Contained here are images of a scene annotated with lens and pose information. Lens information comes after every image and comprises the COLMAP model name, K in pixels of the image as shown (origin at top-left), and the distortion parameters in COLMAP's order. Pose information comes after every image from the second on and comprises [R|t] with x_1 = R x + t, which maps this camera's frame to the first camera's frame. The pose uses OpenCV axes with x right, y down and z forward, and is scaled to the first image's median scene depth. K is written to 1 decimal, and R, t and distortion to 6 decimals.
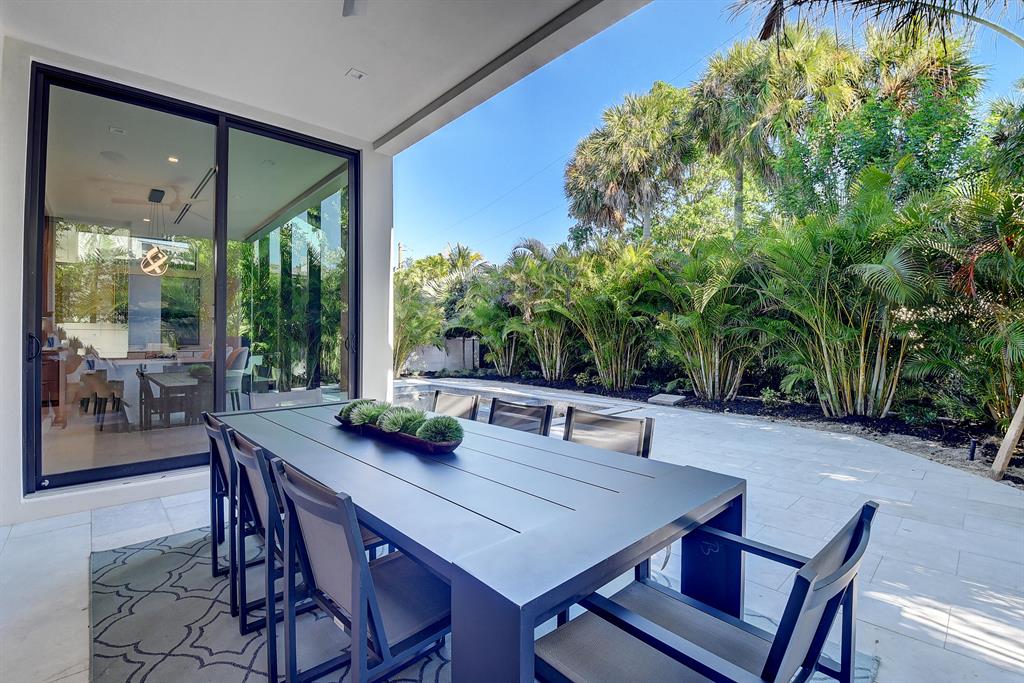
lens RADIAL K [[450.3, 0, 508.0], [0, 450.3, 332.0], [0, 0, 1]] dist [-0.017900, -0.000148]
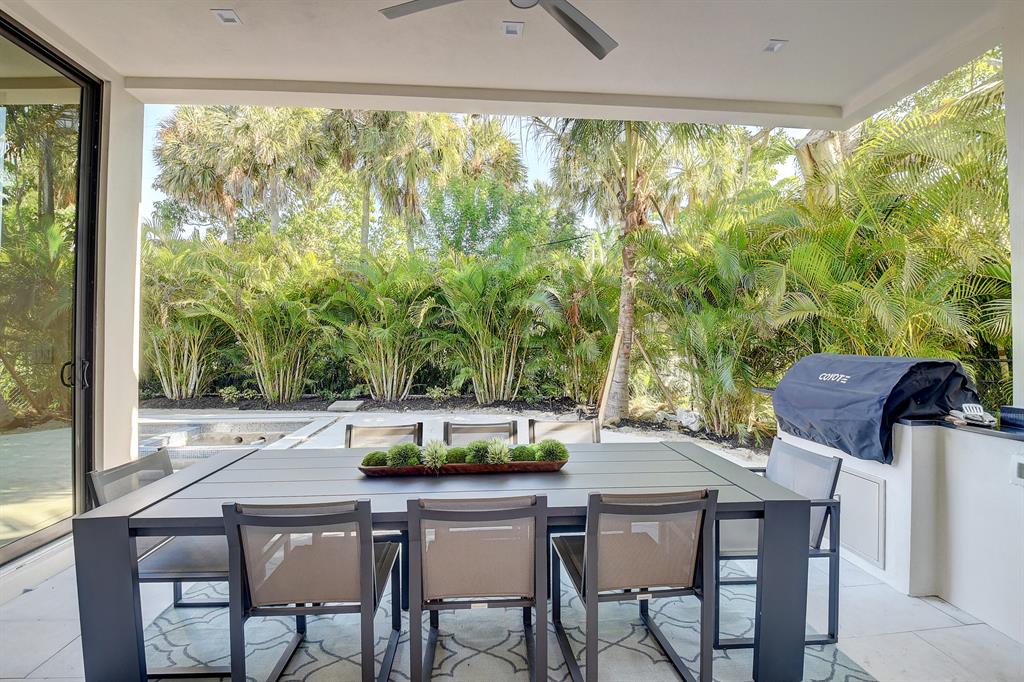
lens RADIAL K [[450.3, 0, 508.0], [0, 450.3, 331.5], [0, 0, 1]] dist [-0.017900, -0.000148]
pose [[0.610368, 0.006365, 0.792093, -0.238969], [-0.008125, 0.999965, -0.001775, -0.022669], [-0.792077, -0.005352, 0.610398, 0.069421]]
